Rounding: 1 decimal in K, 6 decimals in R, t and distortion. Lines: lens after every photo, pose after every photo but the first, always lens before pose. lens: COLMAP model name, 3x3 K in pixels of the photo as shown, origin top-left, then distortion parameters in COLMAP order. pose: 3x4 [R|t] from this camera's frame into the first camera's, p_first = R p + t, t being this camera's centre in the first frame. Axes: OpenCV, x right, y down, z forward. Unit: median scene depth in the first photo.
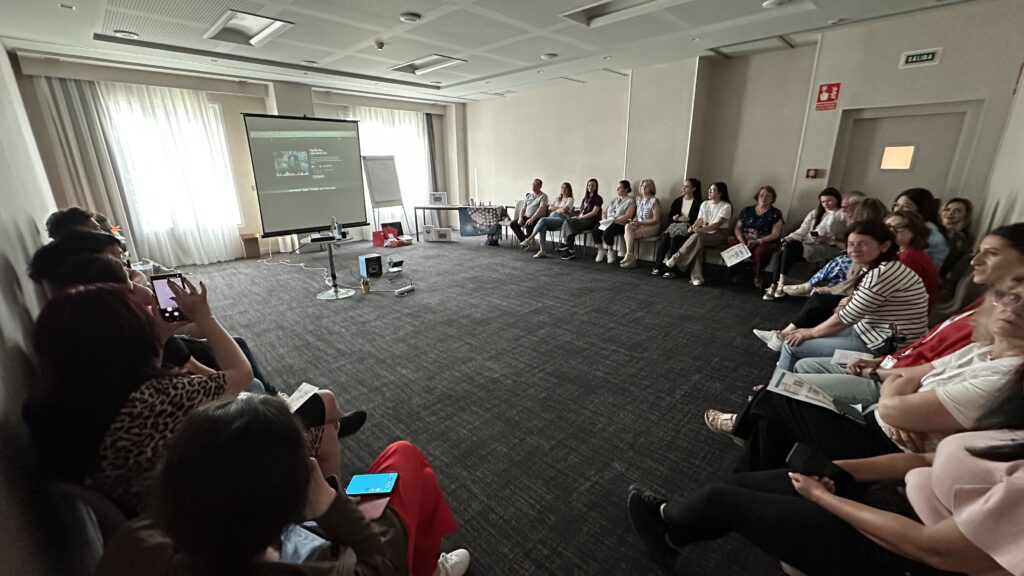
lens RADIAL K [[412.2, 0, 512.1], [0, 412.2, 288.7], [0, 0, 1]] dist [0.000373, 0.000518]
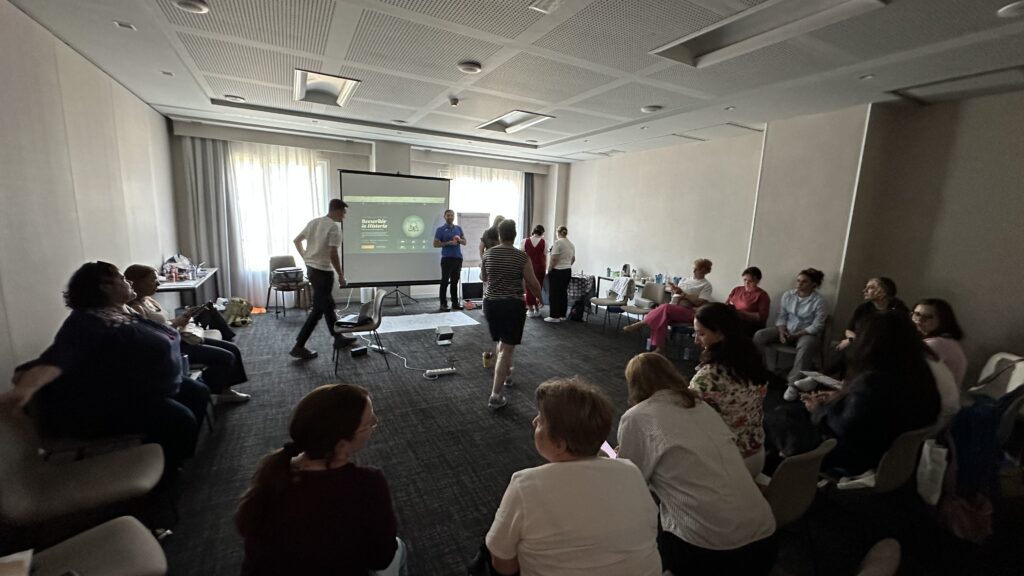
lens RADIAL K [[412.2, 0, 513.8], [0, 412.2, 288.3], [0, 0, 1]] dist [0.000373, 0.000518]
pose [[0.951352, 0.099774, -0.291505, 0.101400], [-0.136417, 0.984729, -0.108160, -0.085964], [0.276262, 0.142664, 0.950435, 0.193963]]
